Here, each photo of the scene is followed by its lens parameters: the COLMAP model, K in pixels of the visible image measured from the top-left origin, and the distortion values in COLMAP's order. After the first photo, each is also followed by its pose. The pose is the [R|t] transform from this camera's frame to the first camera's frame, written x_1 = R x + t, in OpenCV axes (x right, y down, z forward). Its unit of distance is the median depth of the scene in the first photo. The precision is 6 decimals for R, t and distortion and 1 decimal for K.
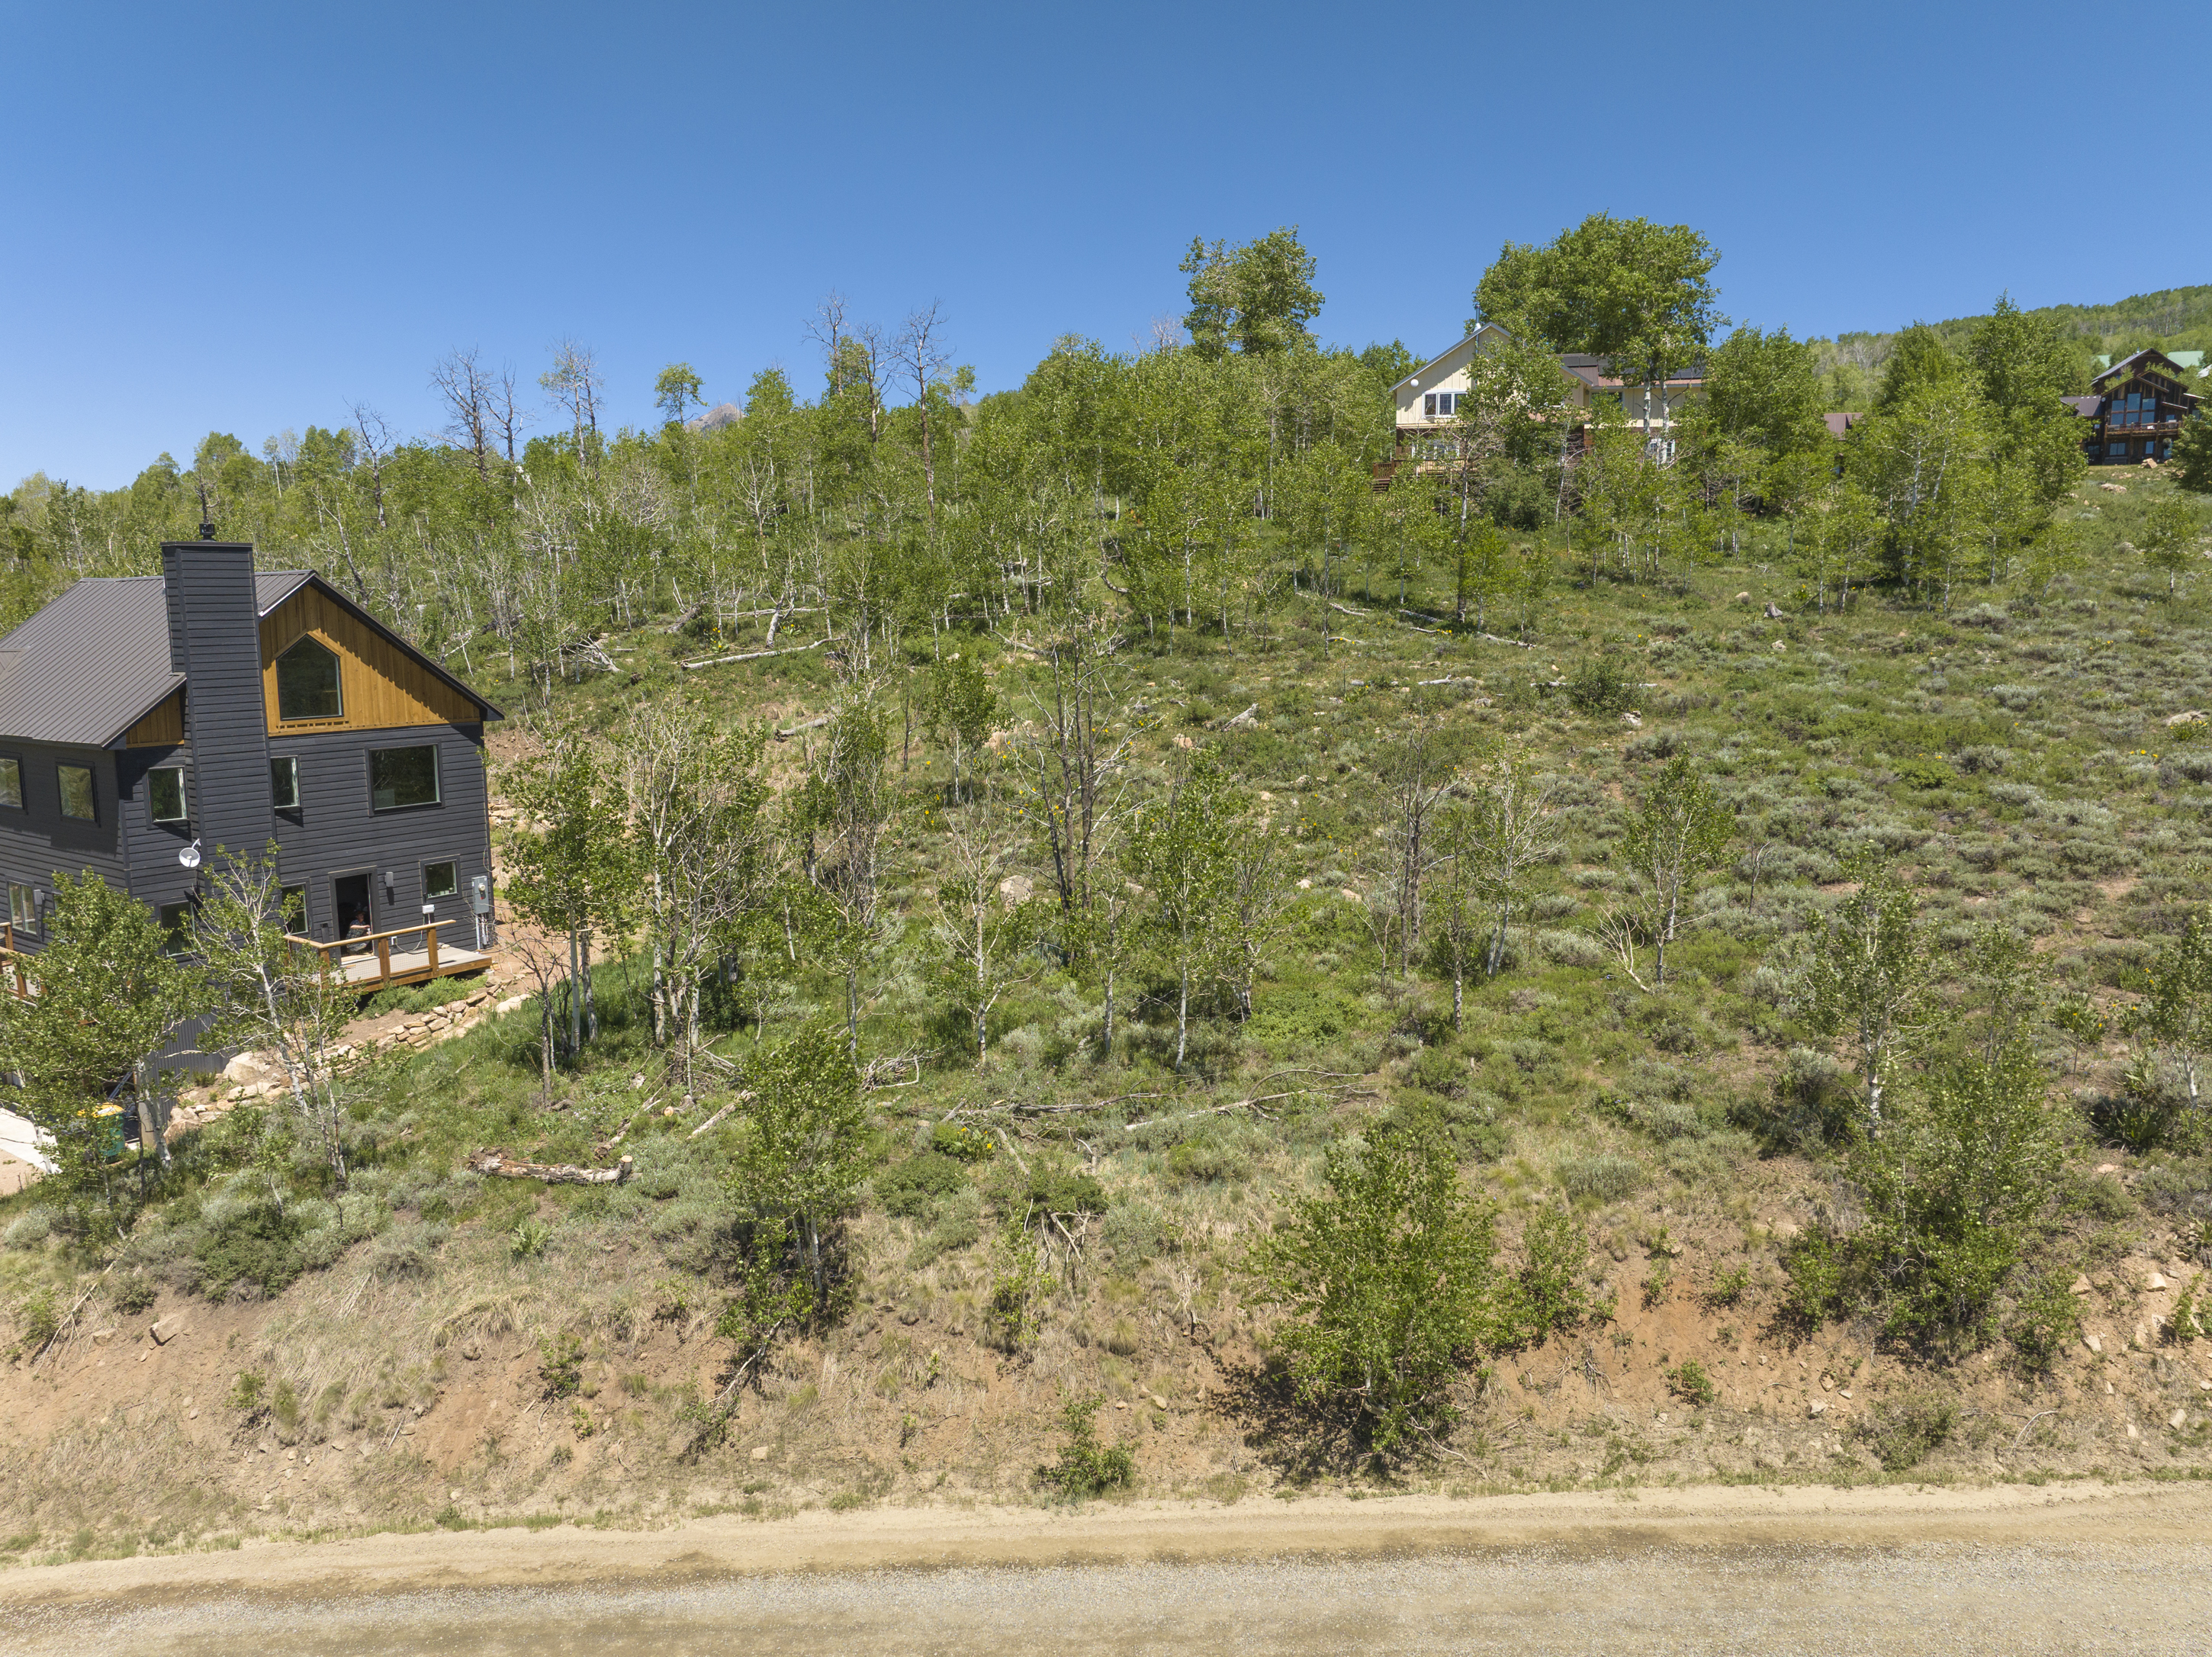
lens RADIAL K [[1573.4, 0, 1114.3], [0, 1573.4, 819.9], [0, 0, 1]] dist [-0.034639, -0.003843]
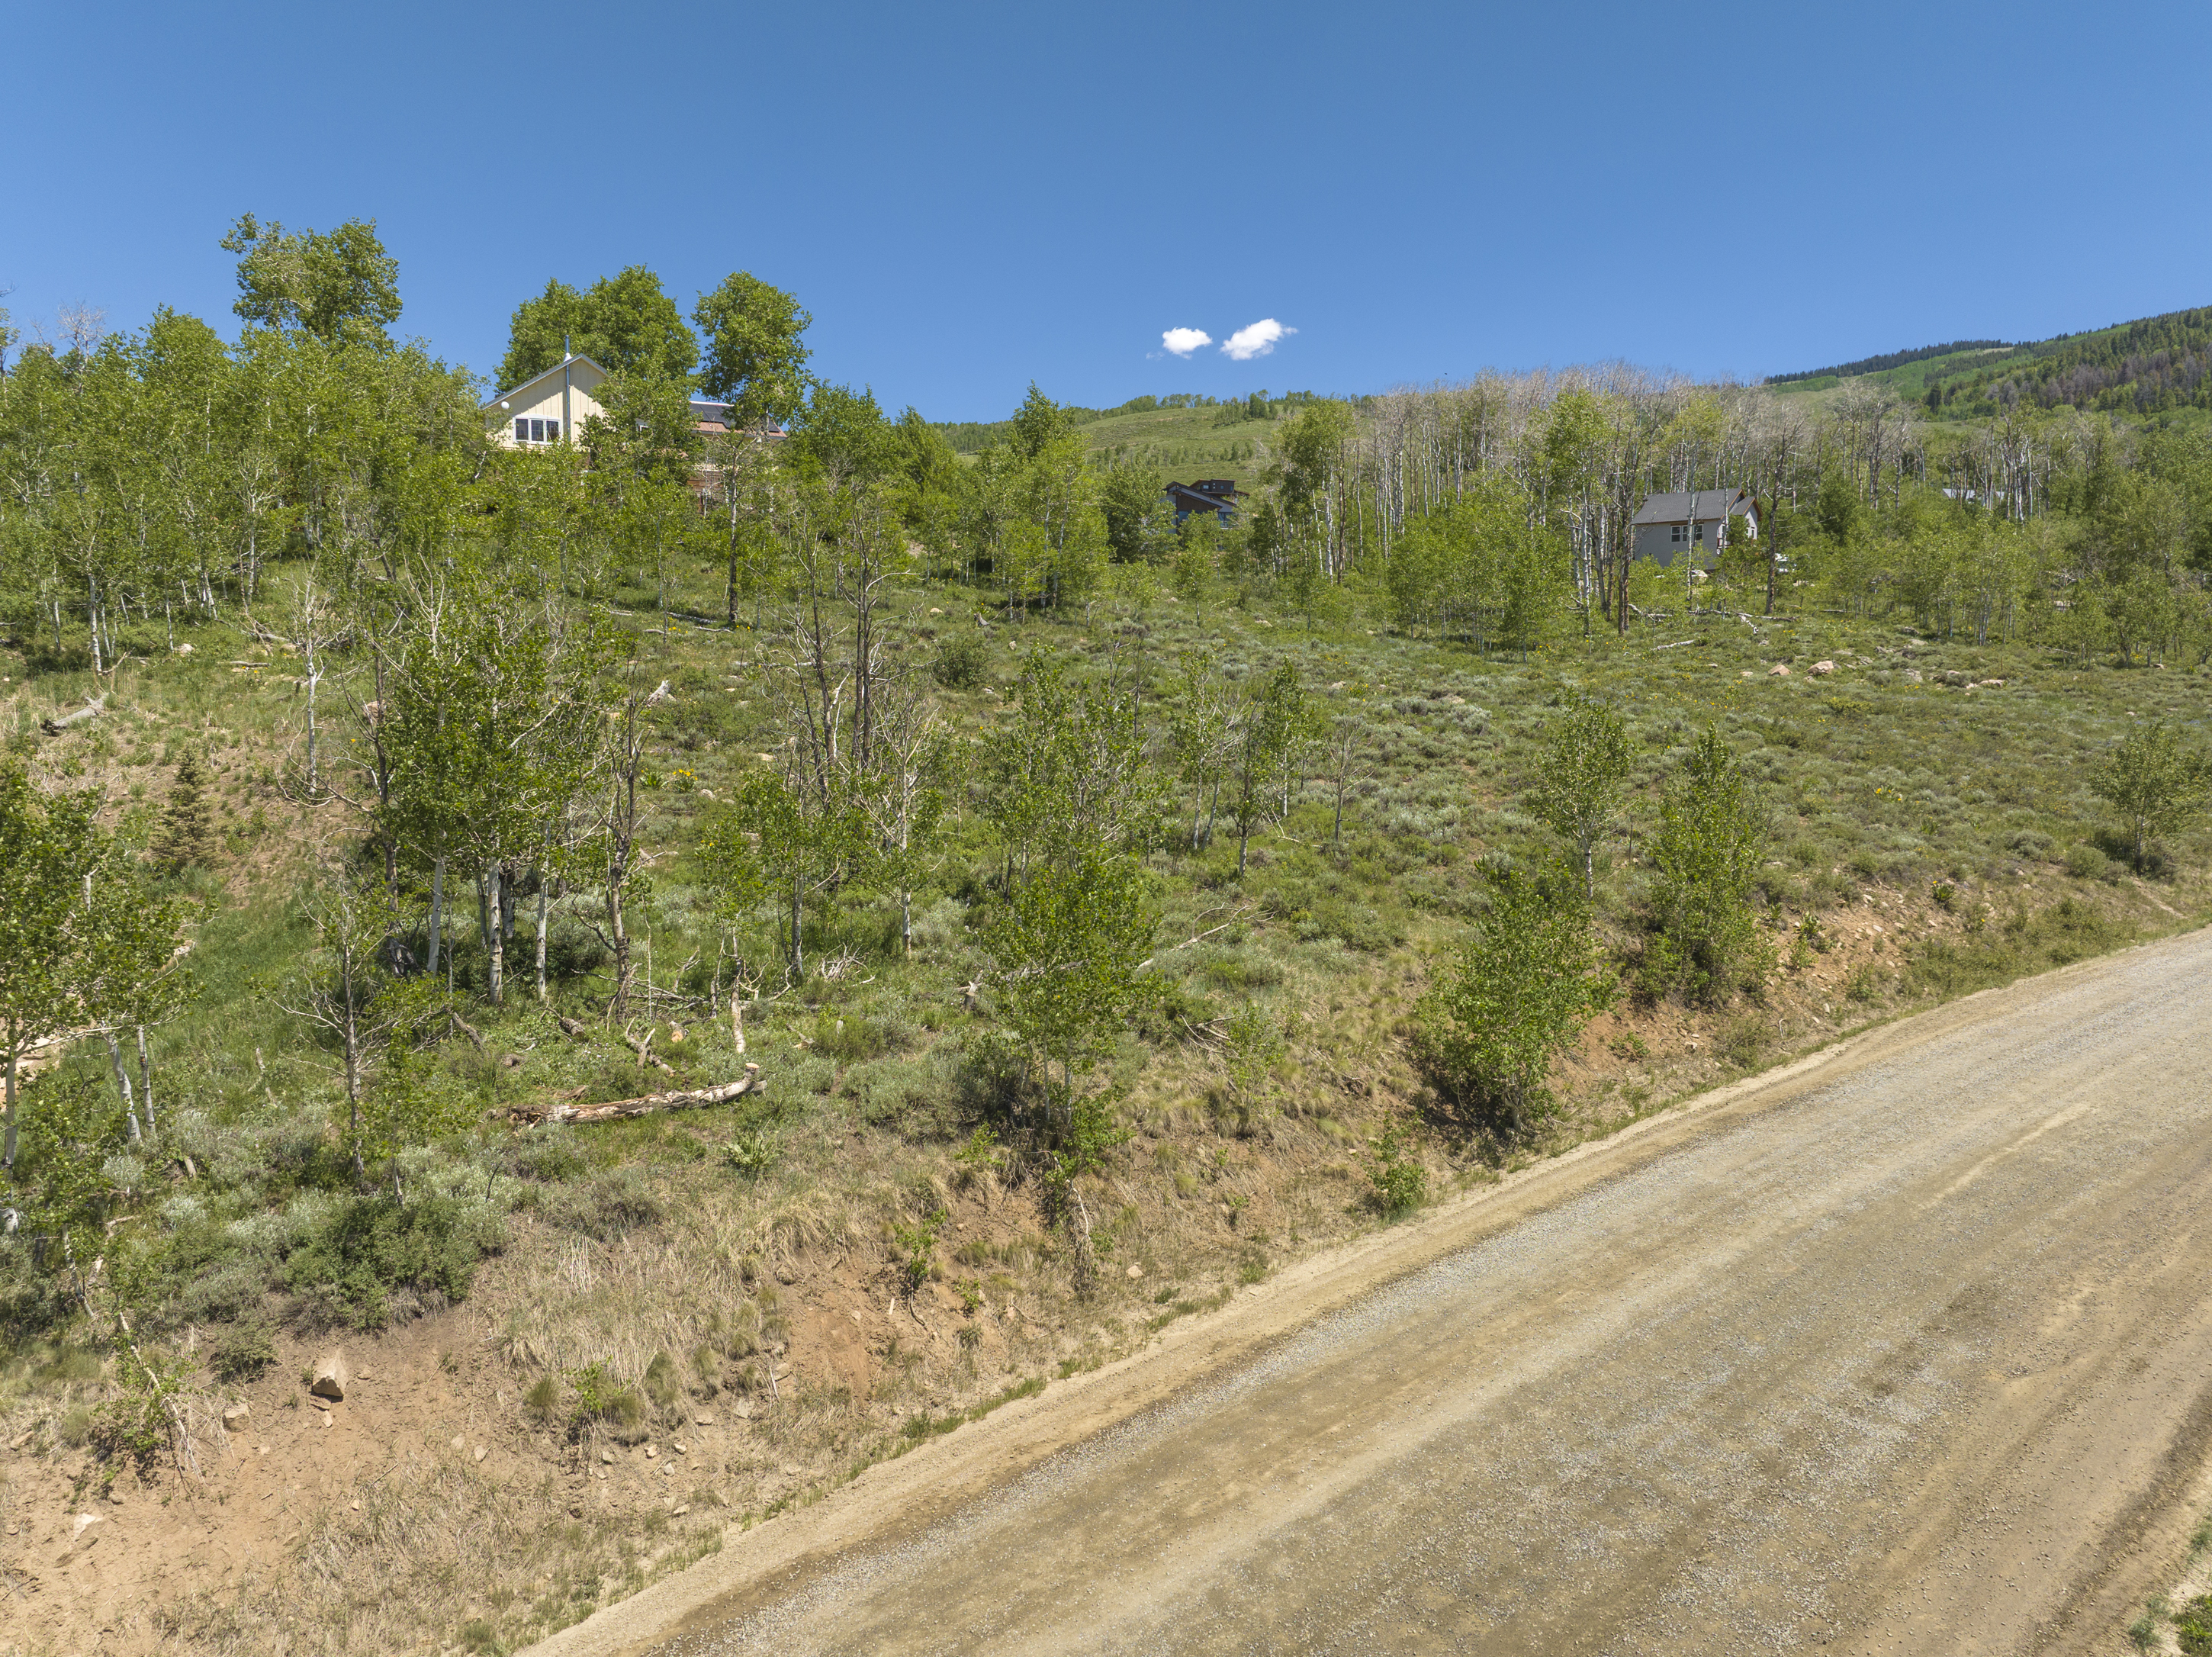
lens RADIAL K [[1573.4, 0, 1114.3], [0, 1573.4, 819.9], [0, 0, 1]] dist [-0.034639, -0.003843]
pose [[0.726869, -0.052587, 0.684760, -0.689083], [0.093245, 0.995388, -0.022536, 0.109340], [-0.680417, 0.080231, 0.728420, 0.203632]]
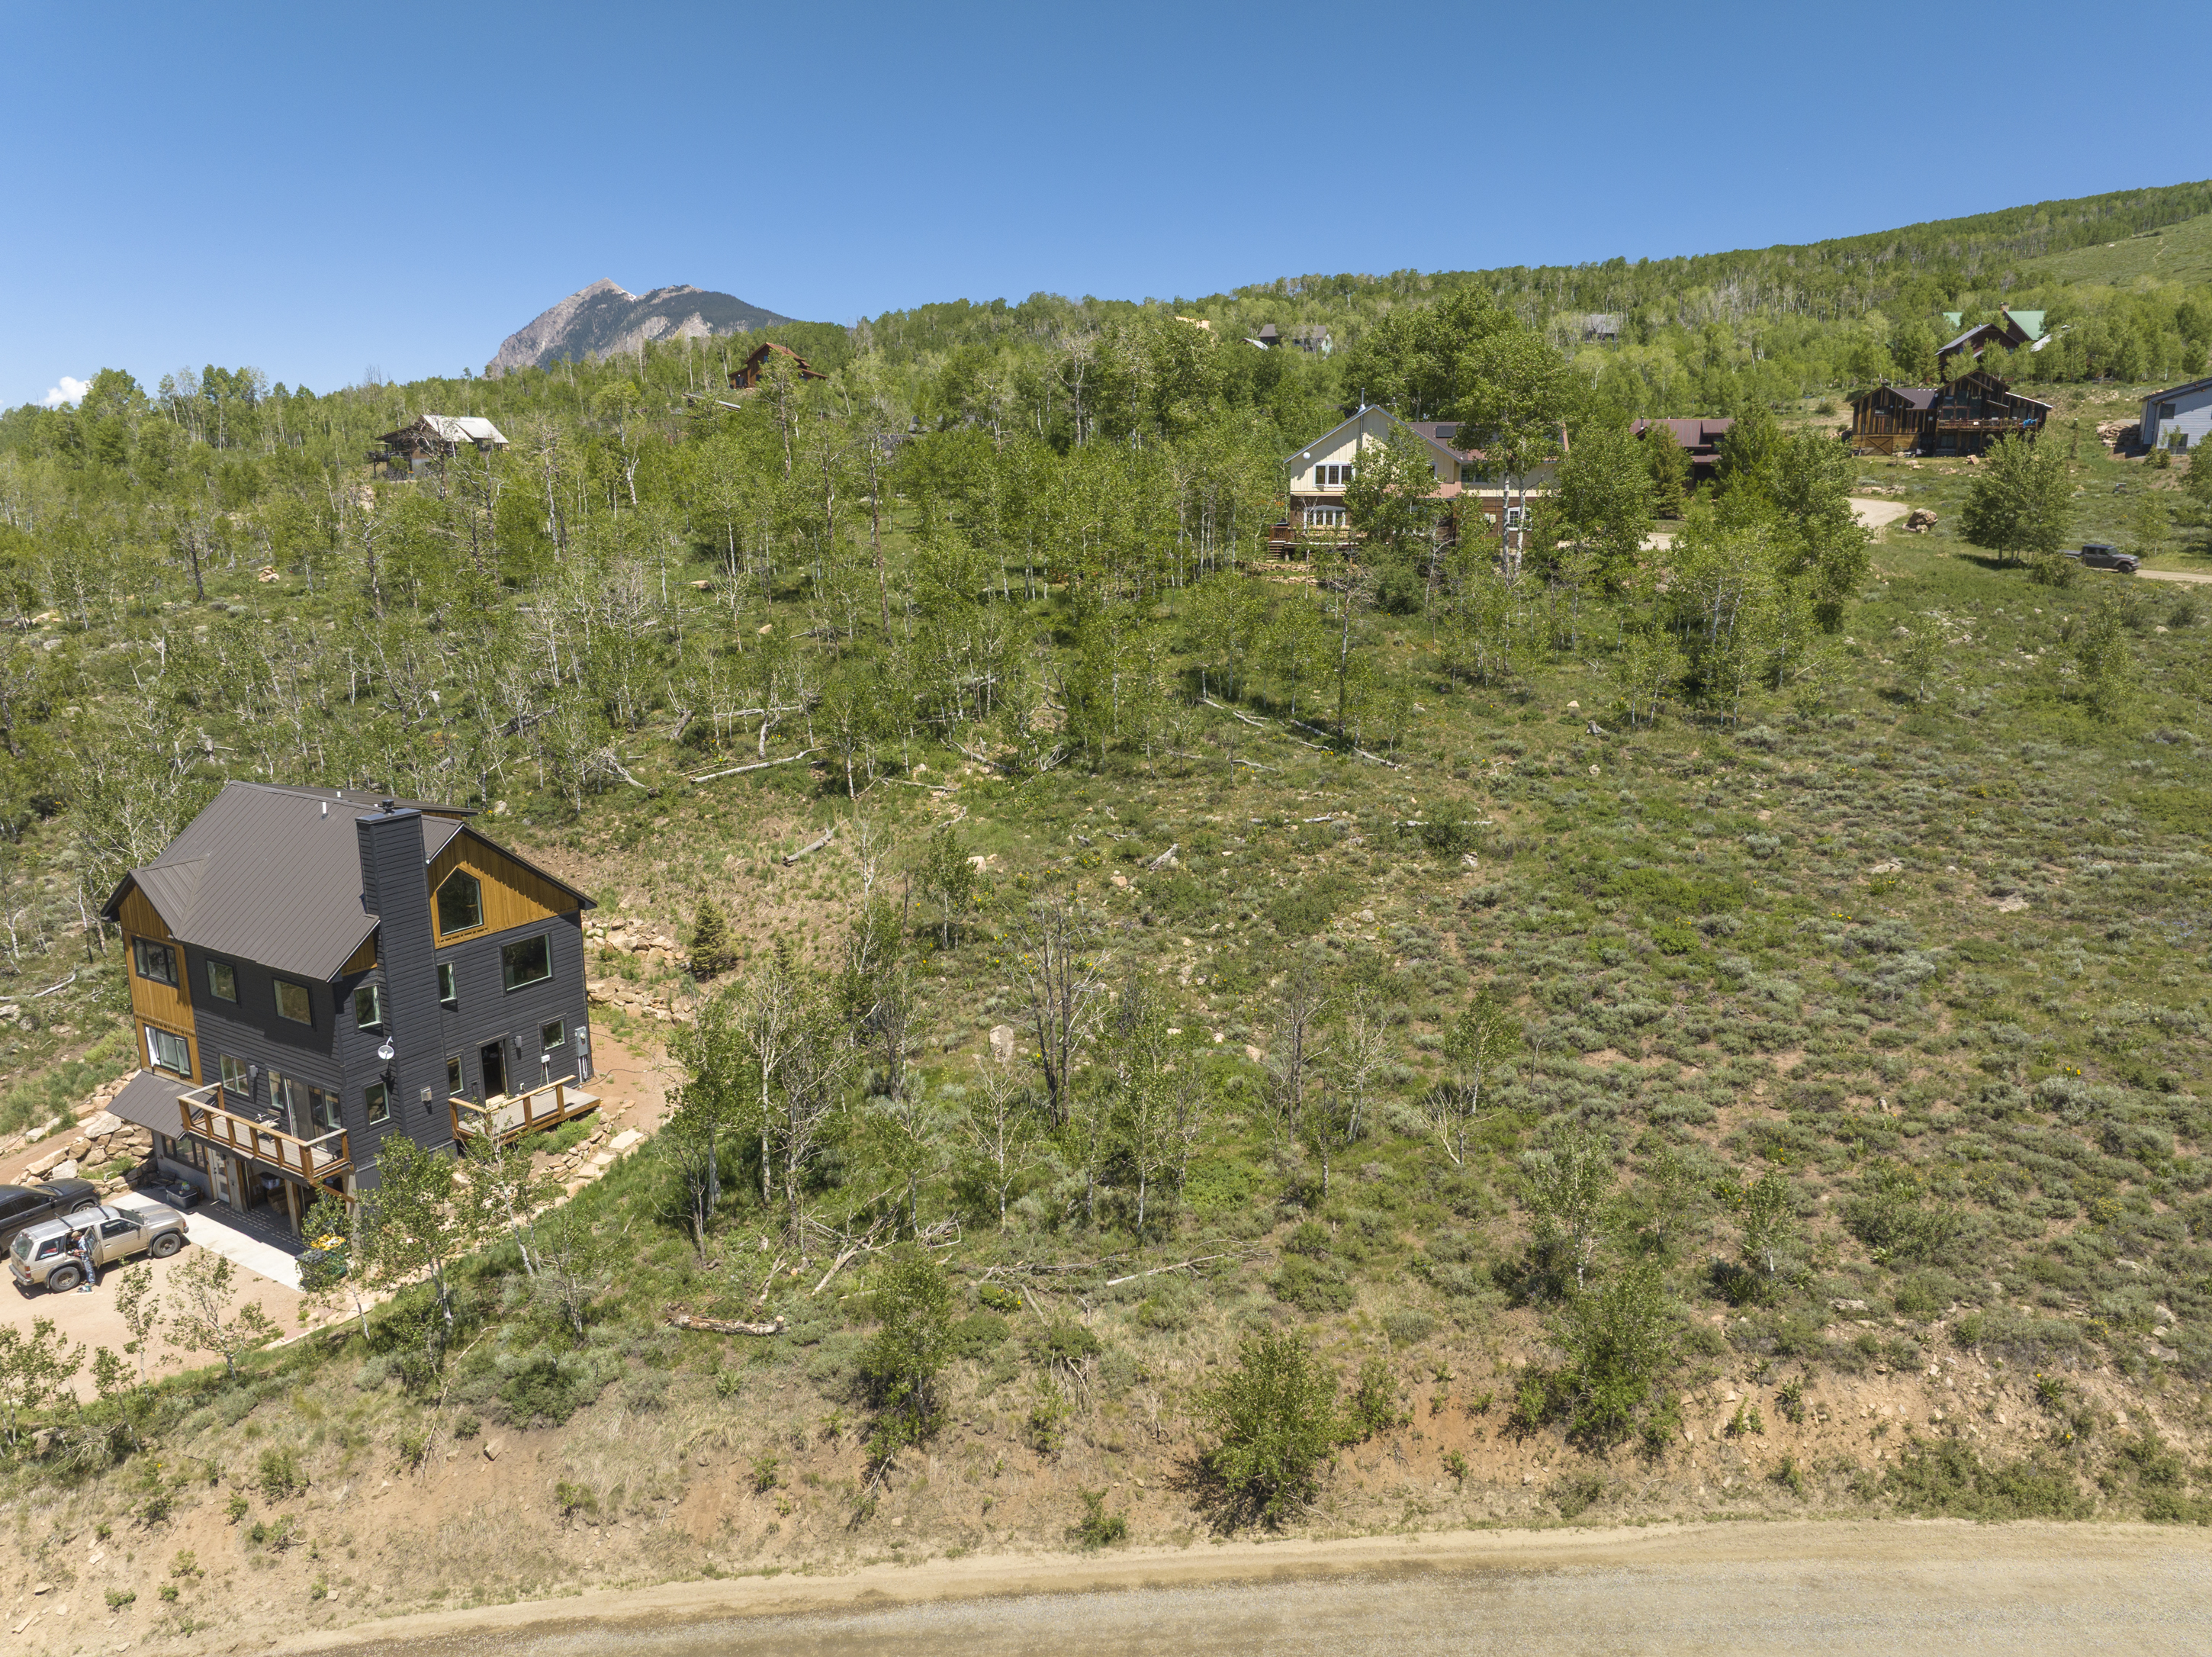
lens RADIAL K [[1585.0, 0, 1109.1], [0, 1585.0, 807.7], [0, 0, 1]] dist [-0.007293, -0.071888]
pose [[0.998025, -0.010819, 0.061884, -0.075950], [0.006557, 0.997618, 0.068663, -0.347848], [-0.062480, -0.068122, 0.995719, -0.467004]]
